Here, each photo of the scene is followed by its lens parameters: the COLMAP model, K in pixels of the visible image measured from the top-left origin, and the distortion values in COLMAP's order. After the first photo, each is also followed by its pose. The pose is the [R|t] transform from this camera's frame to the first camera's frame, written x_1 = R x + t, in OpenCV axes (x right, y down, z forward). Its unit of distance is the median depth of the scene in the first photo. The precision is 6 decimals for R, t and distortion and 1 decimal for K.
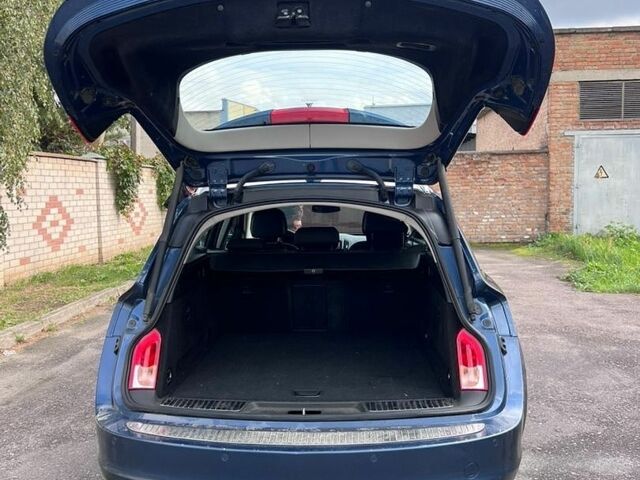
lens RADIAL K [[643.0, 0, 320.0], [0, 643.0, 240.0], [0, 0, 1]] dist [0.136229, -0.266234]
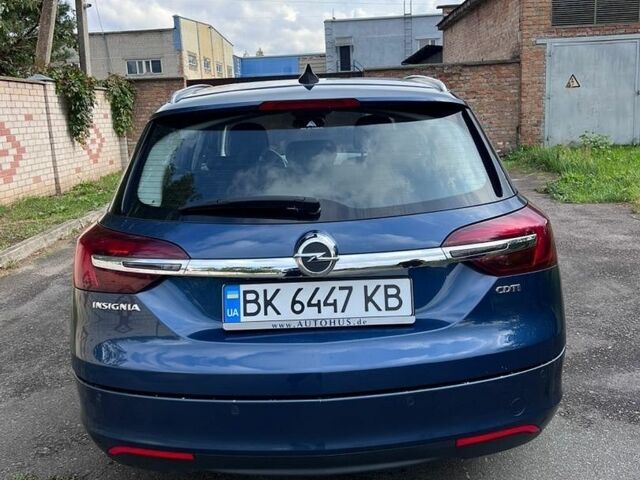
lens RADIAL K [[646.5, 0, 324.6], [0, 646.5, 239.8], [0, 0, 1]] dist [0.028224, 0.008395]
pose [[0.997129, -0.044059, 0.061584, -0.014552], [0.036538, 0.992302, 0.118328, 0.003841], [-0.066324, -0.115738, 0.991063, 0.036877]]
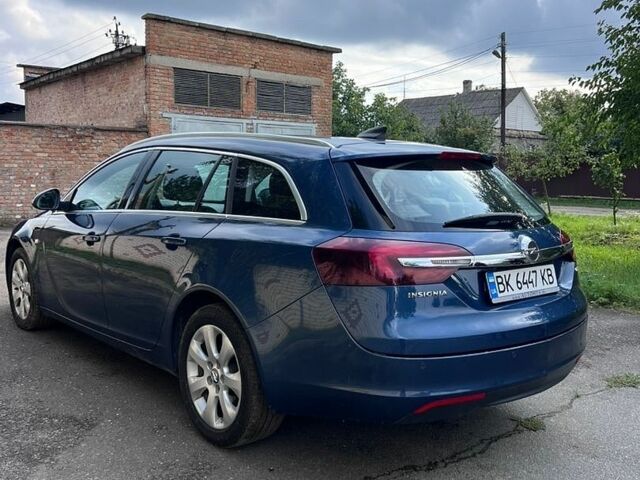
lens RADIAL K [[643.0, 0, 320.0], [0, 643.0, 240.0], [0, 0, 1]] dist [0.136229, -0.266234]
pose [[0.715994, -0.051544, 0.696201, -0.241408], [0.033354, 0.998657, 0.039635, 0.009742], [-0.697309, -0.005158, 0.716752, 0.070424]]
